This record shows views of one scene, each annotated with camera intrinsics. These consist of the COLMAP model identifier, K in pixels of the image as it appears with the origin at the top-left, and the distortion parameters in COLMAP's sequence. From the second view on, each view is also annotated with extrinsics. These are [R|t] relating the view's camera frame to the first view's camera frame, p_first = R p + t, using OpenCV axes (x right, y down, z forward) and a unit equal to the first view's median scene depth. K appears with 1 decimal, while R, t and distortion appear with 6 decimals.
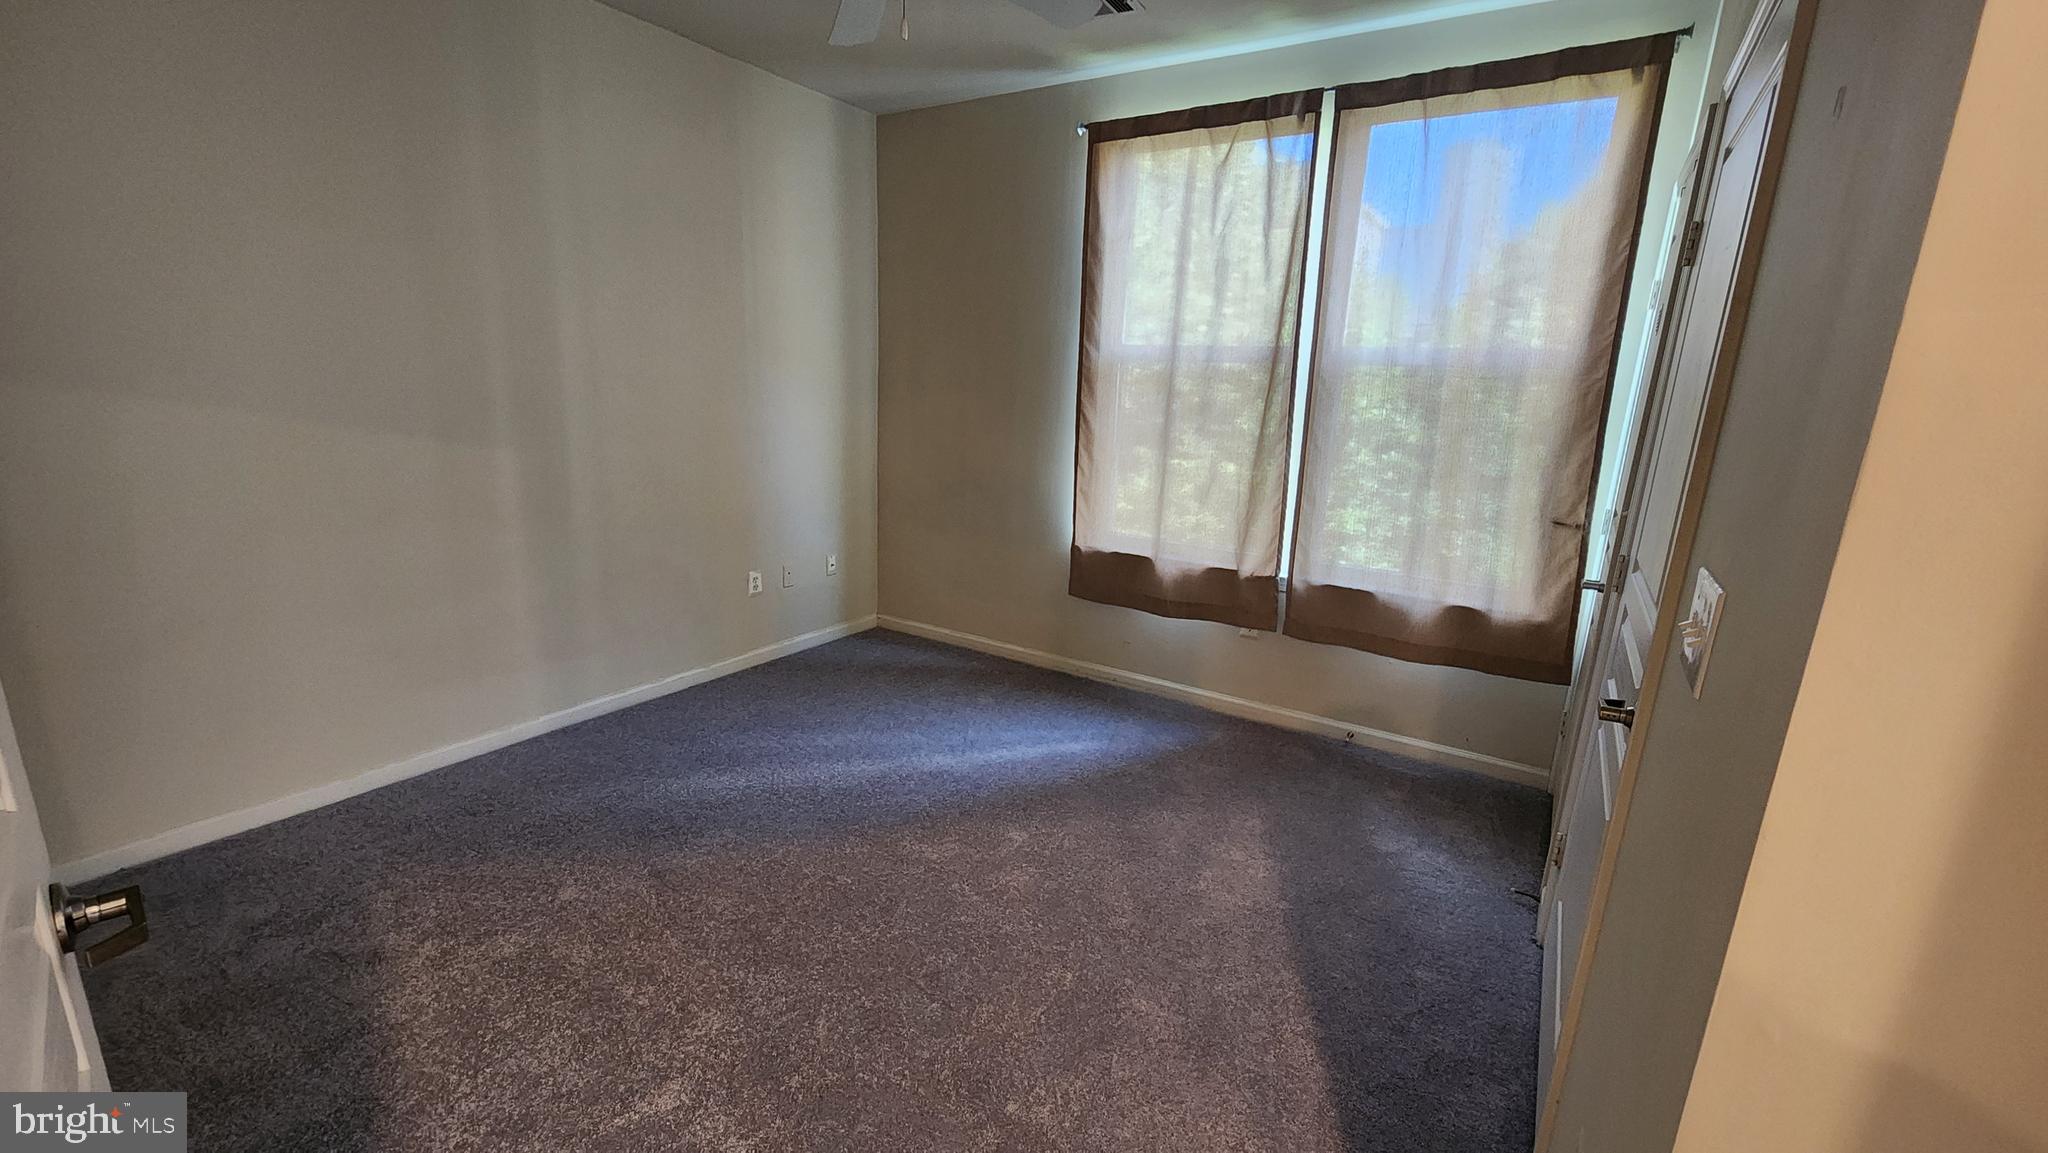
lens RADIAL K [[838.6, 0, 1025.5], [0, 838.6, 582.0], [0, 0, 1]] dist [-0.000934, 0.000098]
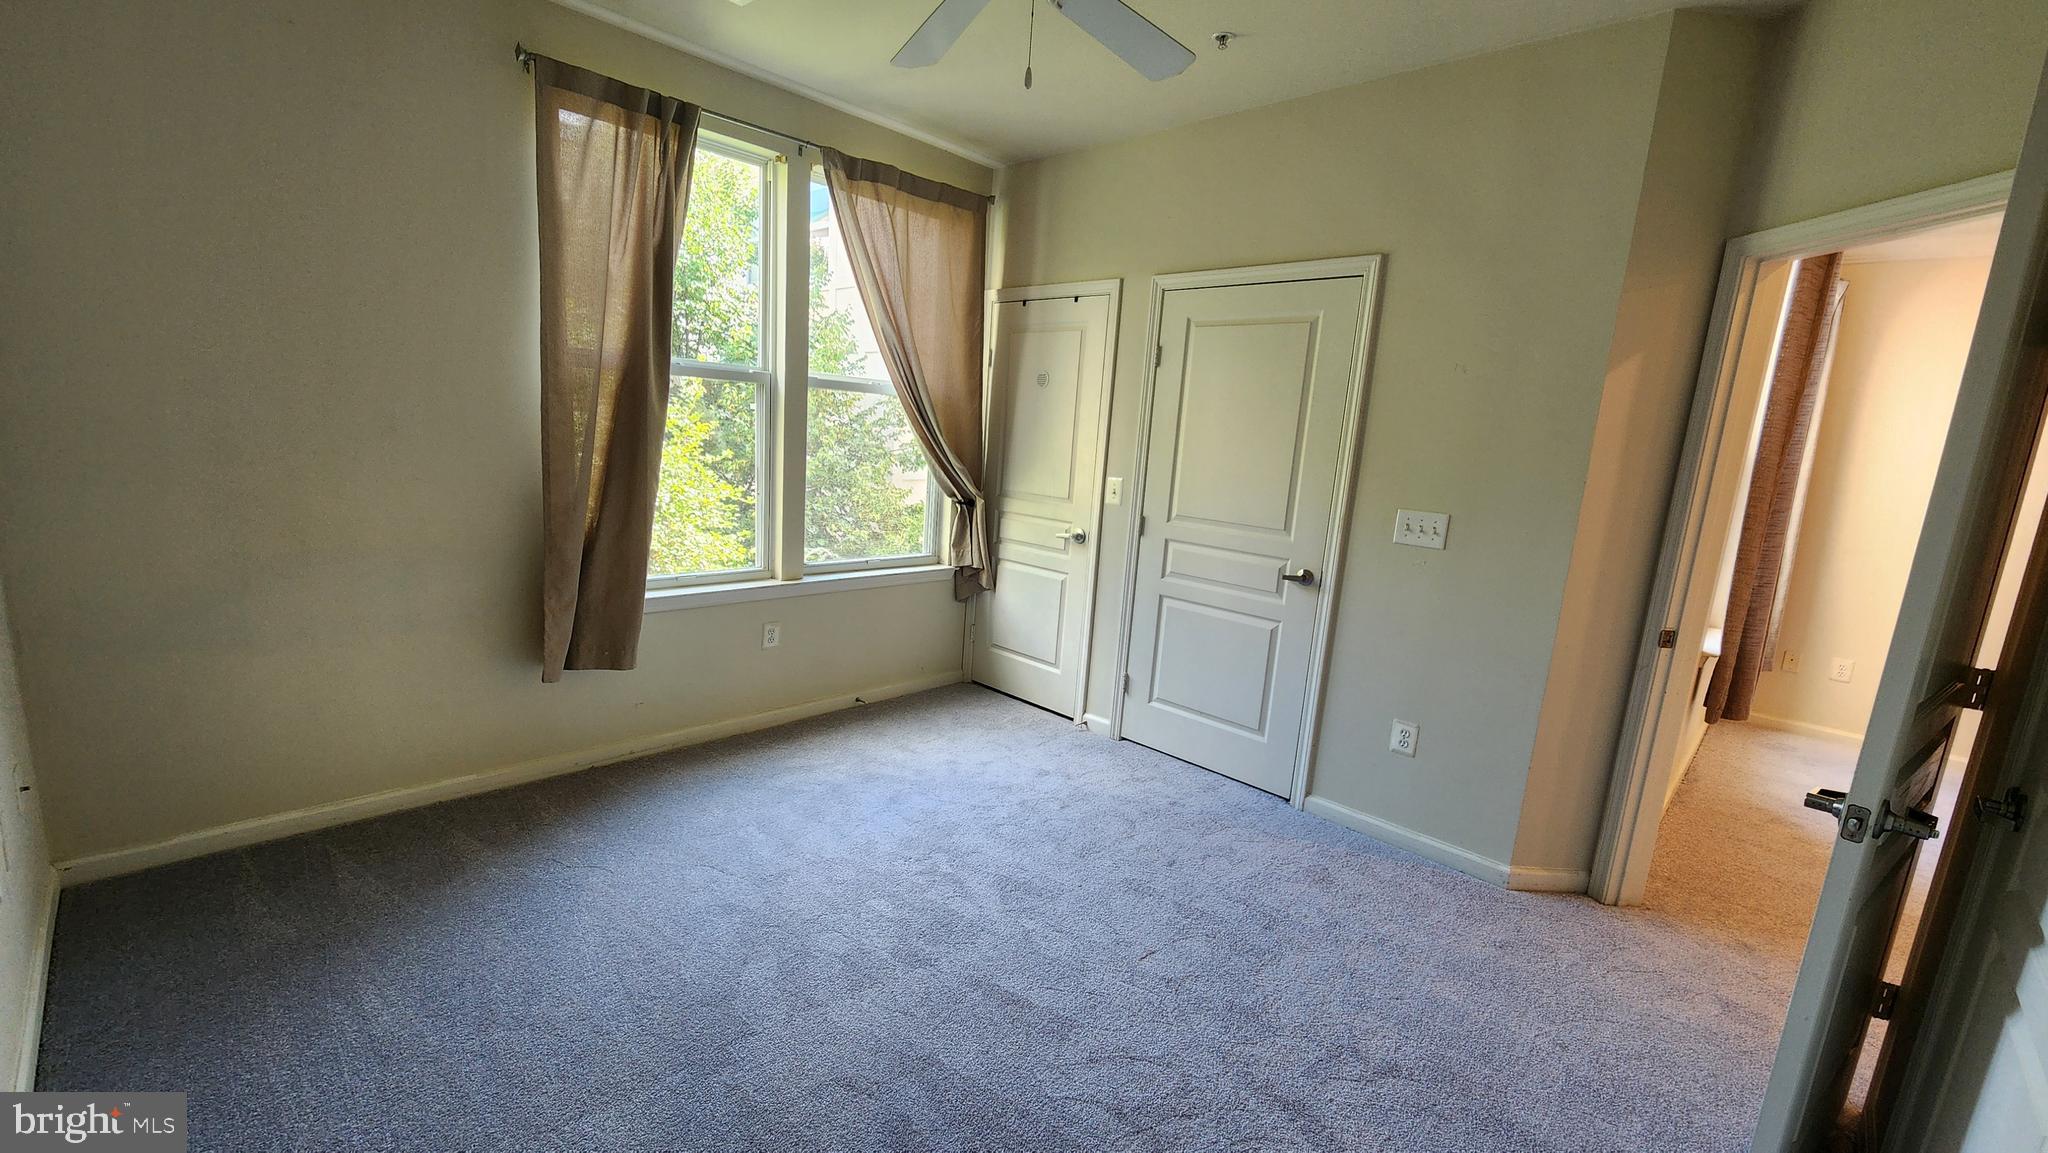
lens RADIAL K [[838.6, 0, 1054.5], [0, 838.6, 584.2], [0, 0, 1]] dist [-0.000934, 0.000098]
pose [[0.180396, -0.210527, 0.960799, -0.975599], [0.167855, 0.969085, 0.180827, -0.210623], [-0.969166, 0.128654, 0.210158, 0.661755]]
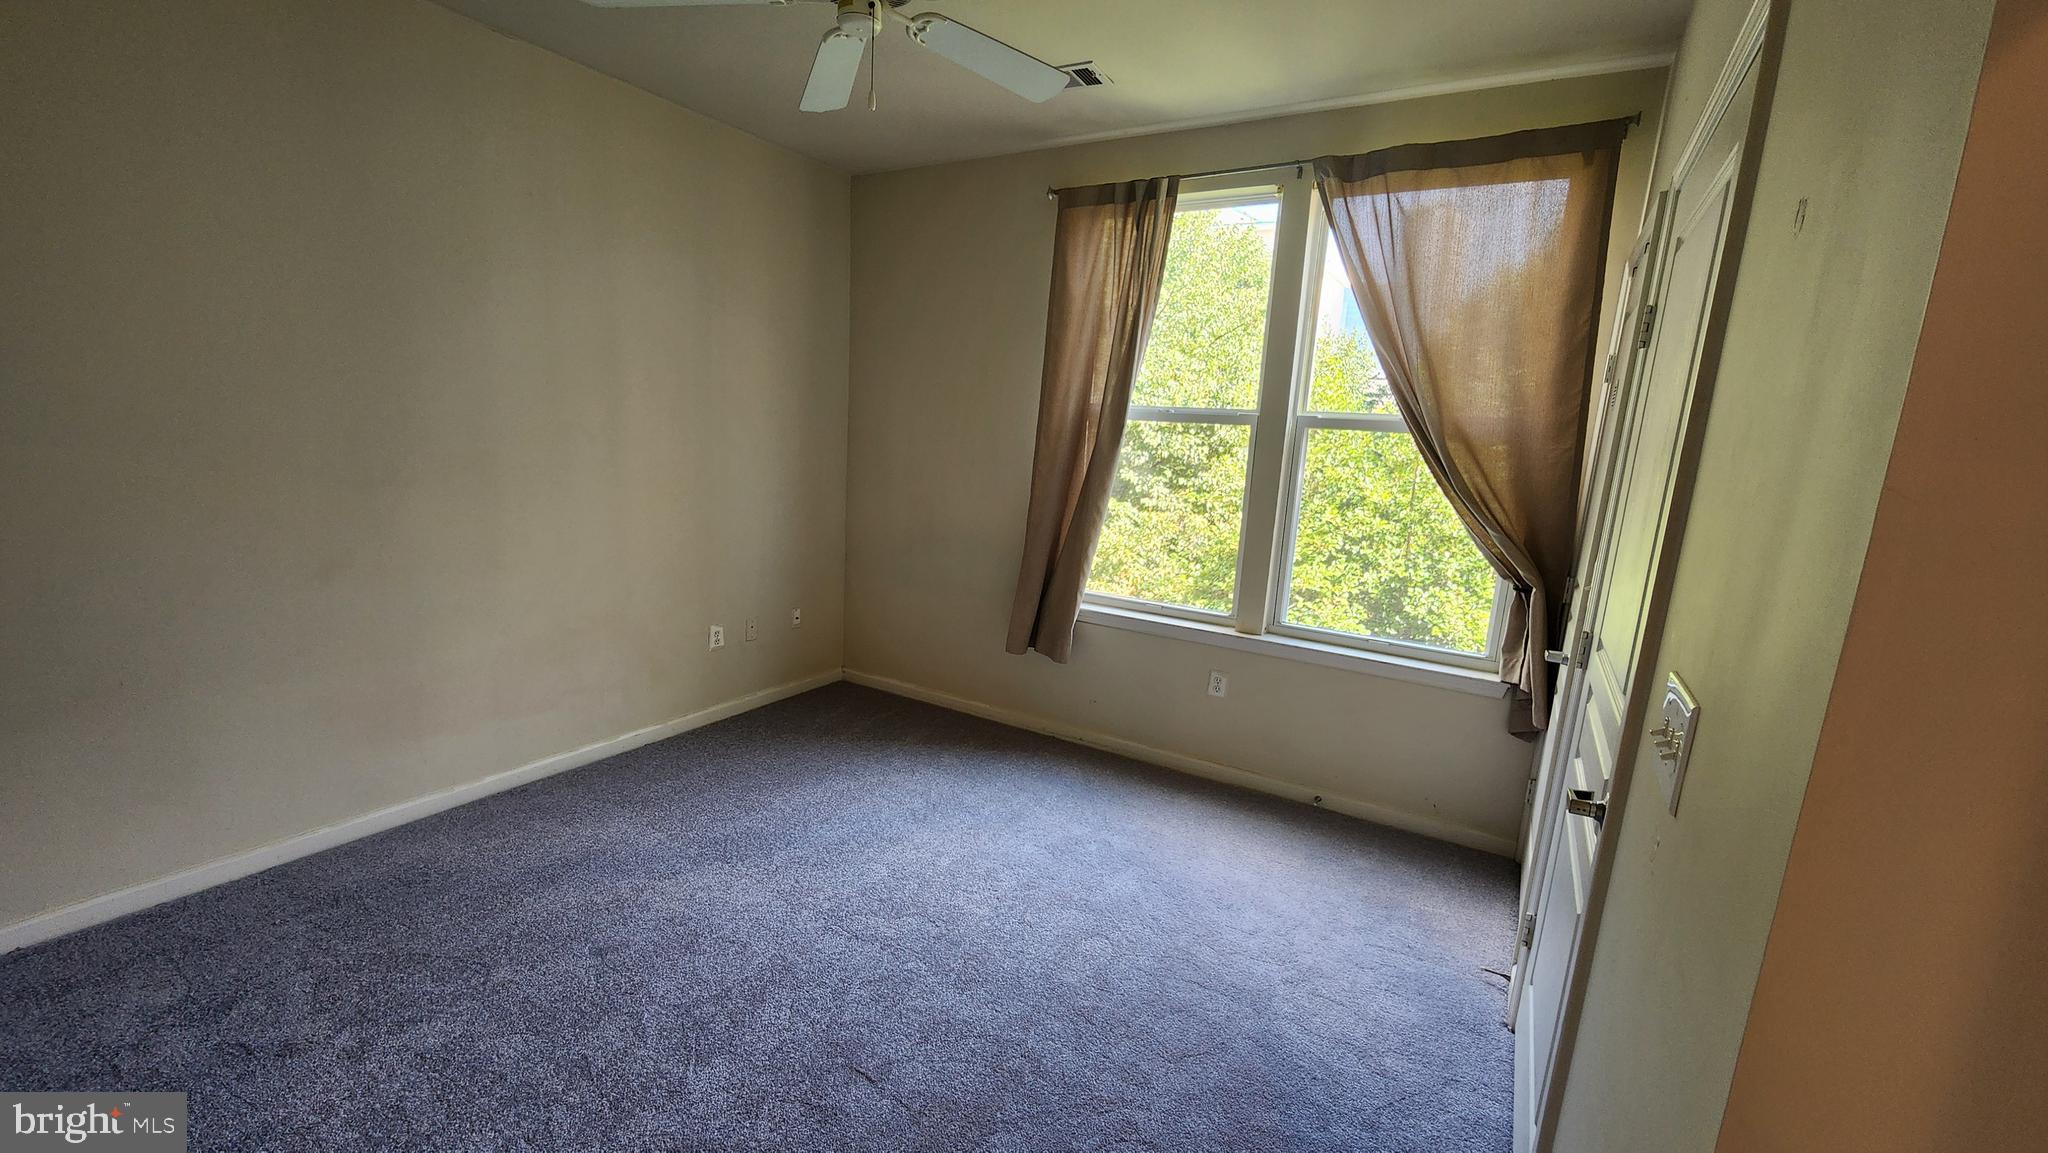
lens RADIAL K [[838.6, 0, 1017.5], [0, 838.6, 590.7], [0, 0, 1]] dist [-0.000934, 0.000098]
pose [[0.999598, 0.011103, 0.026071, 0.006454], [-0.009846, 0.998805, -0.047873, -0.017648], [-0.026572, 0.047597, 0.998513, 0.013298]]
